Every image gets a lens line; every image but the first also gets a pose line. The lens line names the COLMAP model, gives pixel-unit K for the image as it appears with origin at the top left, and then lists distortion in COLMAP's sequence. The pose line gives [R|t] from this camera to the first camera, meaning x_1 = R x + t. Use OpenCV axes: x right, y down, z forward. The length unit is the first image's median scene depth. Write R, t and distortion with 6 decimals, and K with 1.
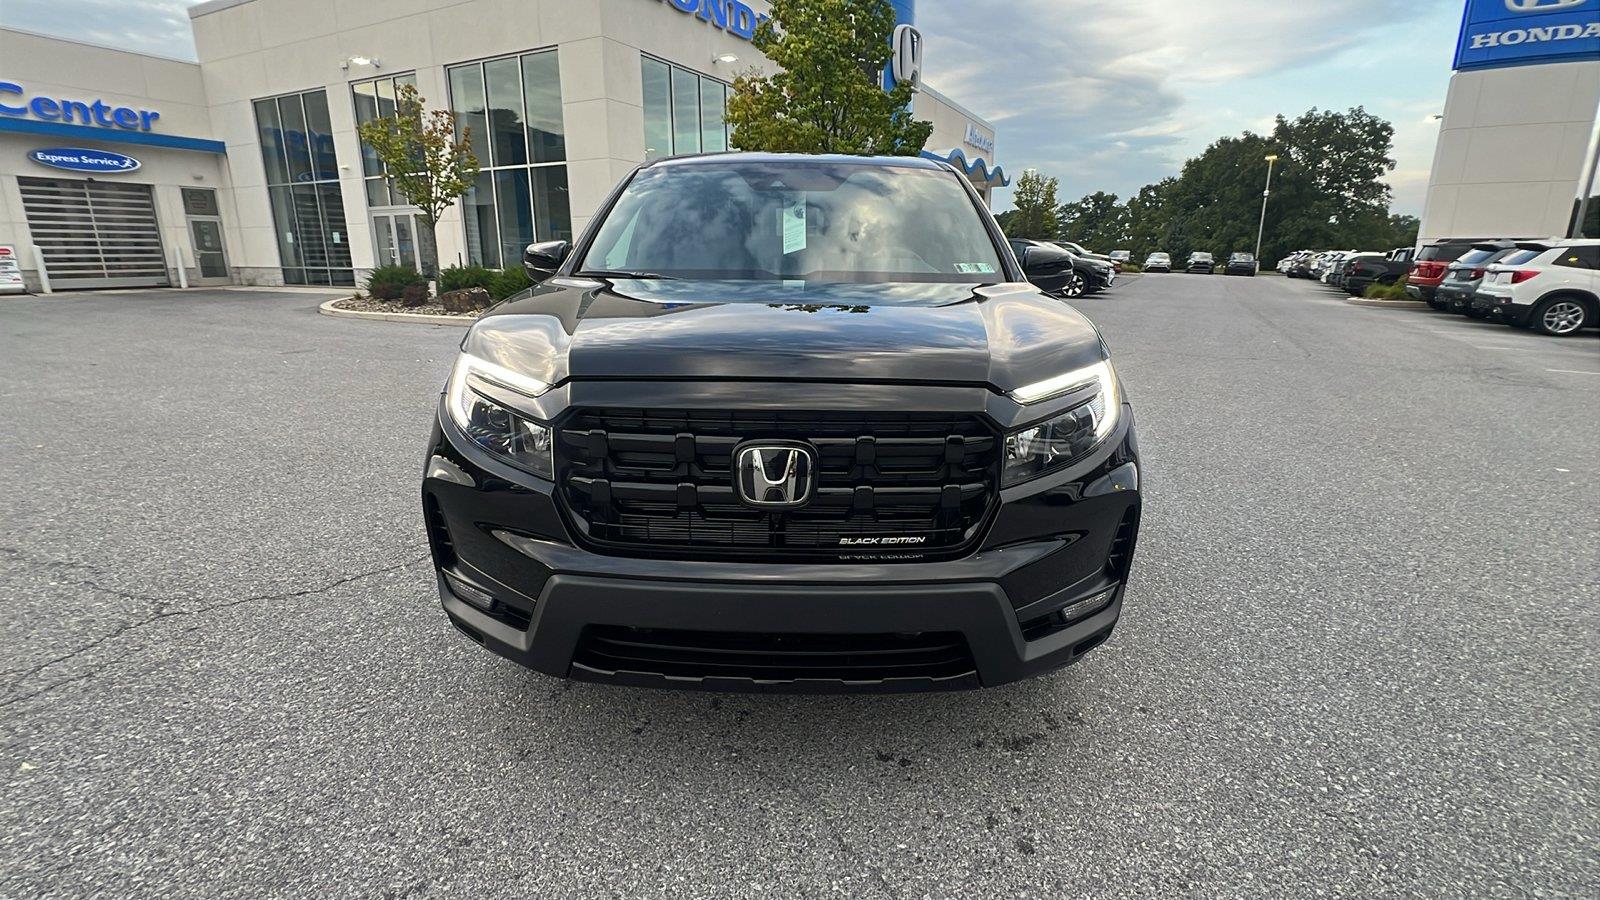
lens RADIAL K [[735.0, 0, 795.4], [0, 735.0, 443.7], [0, 0, 1]] dist [-0.002729, 0.000376]
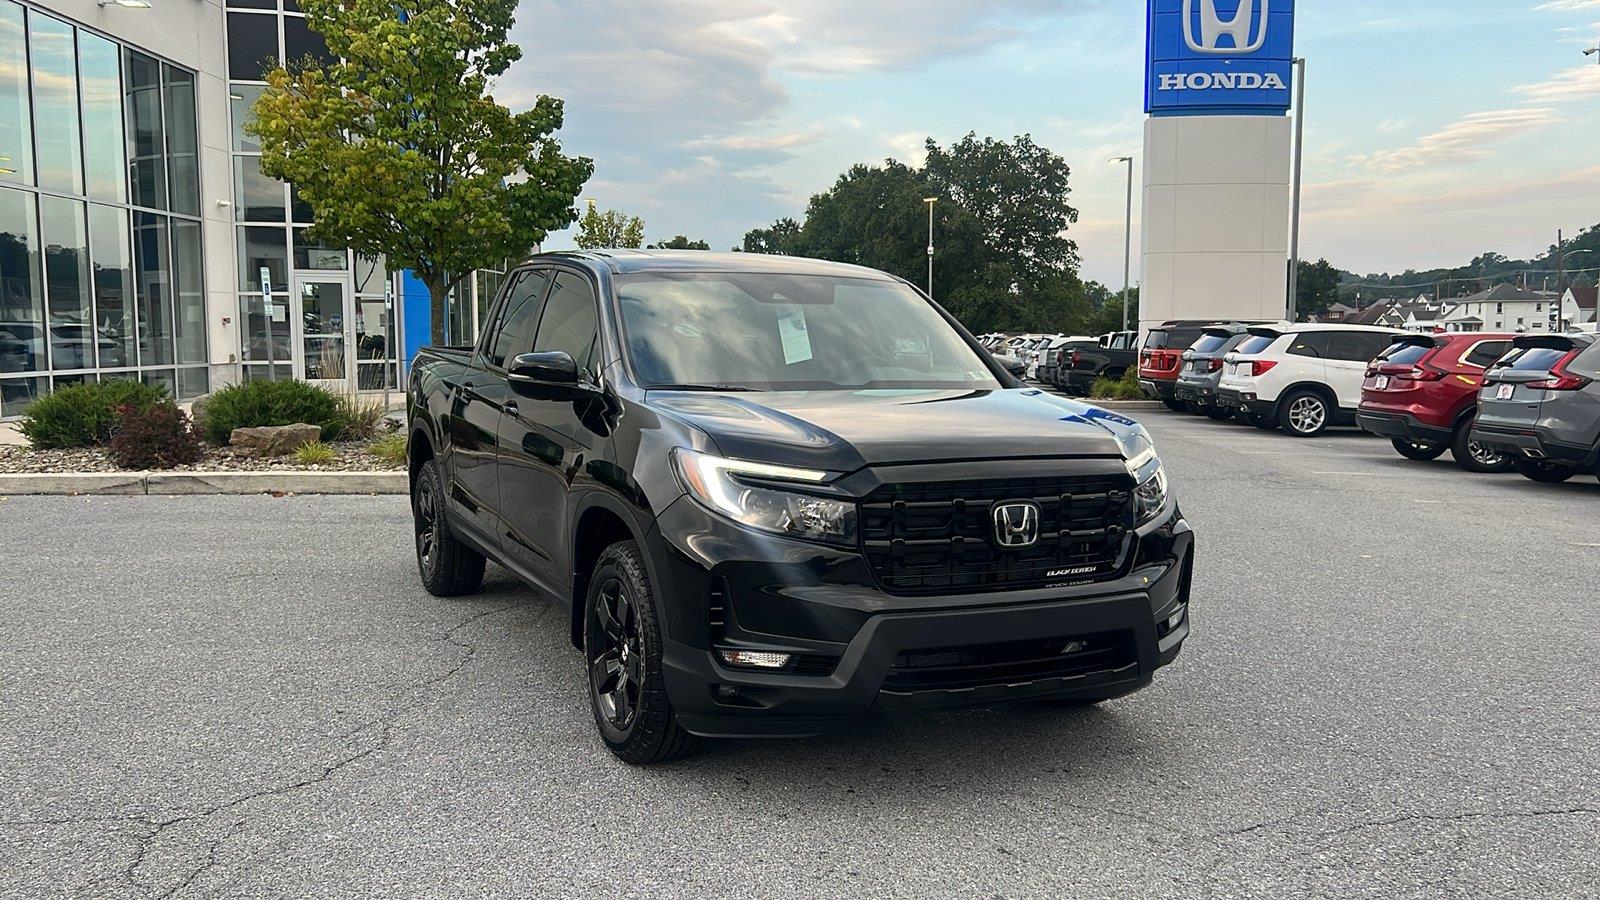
lens RADIAL K [[1376.7, 0, 800.0], [0, 1376.7, 450.0], [0, 0, 1]] dist [0.118023, -0.287940]
pose [[0.891699, -0.039027, 0.450943, -0.129682], [0.115116, 0.983071, -0.142550, 0.018943], [-0.437746, 0.179023, 0.881096, -0.096169]]
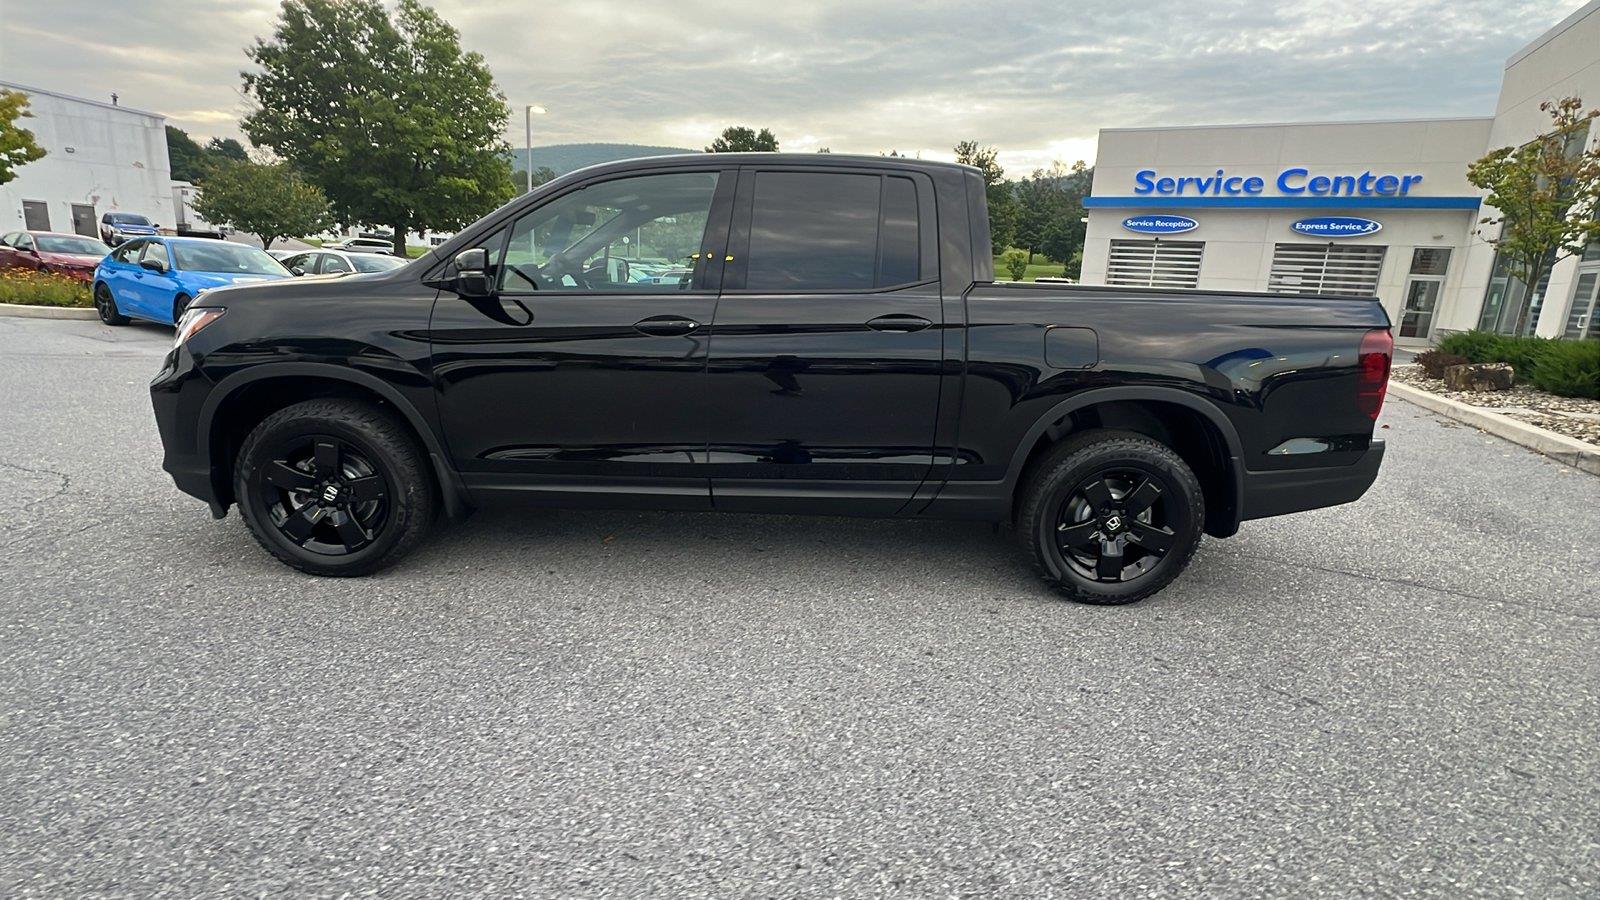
lens RADIAL K [[738.9, 0, 791.6], [0, 738.9, 442.9], [0, 0, 1]] dist [0.000050, -0.000122]
pose [[0.028636, 0.216923, -0.975769, 0.213173], [-0.303558, 0.931955, 0.198275, -0.052927], [0.952382, 0.290525, 0.092536, 0.214719]]
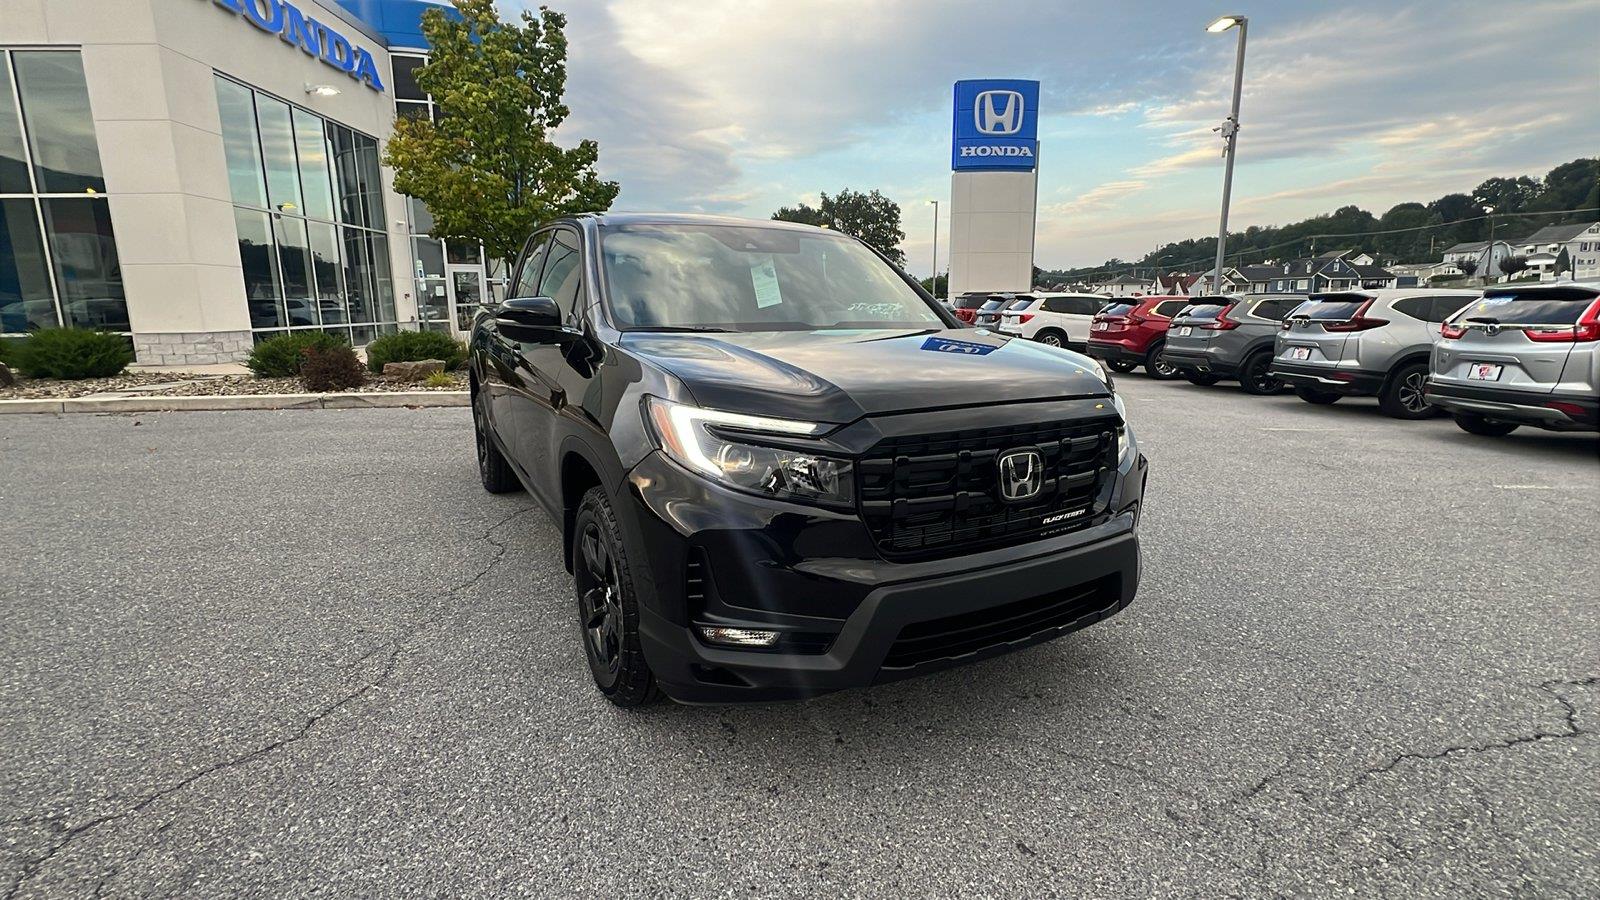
lens RADIAL K [[735.0, 0, 795.4], [0, 735.0, 443.7], [0, 0, 1]] dist [-0.002729, 0.000376]
pose [[0.863788, -0.101281, 0.493571, -0.082420], [0.134748, 0.990343, -0.032602, -0.001917], [-0.485503, 0.094669, 0.869094, 0.004837]]
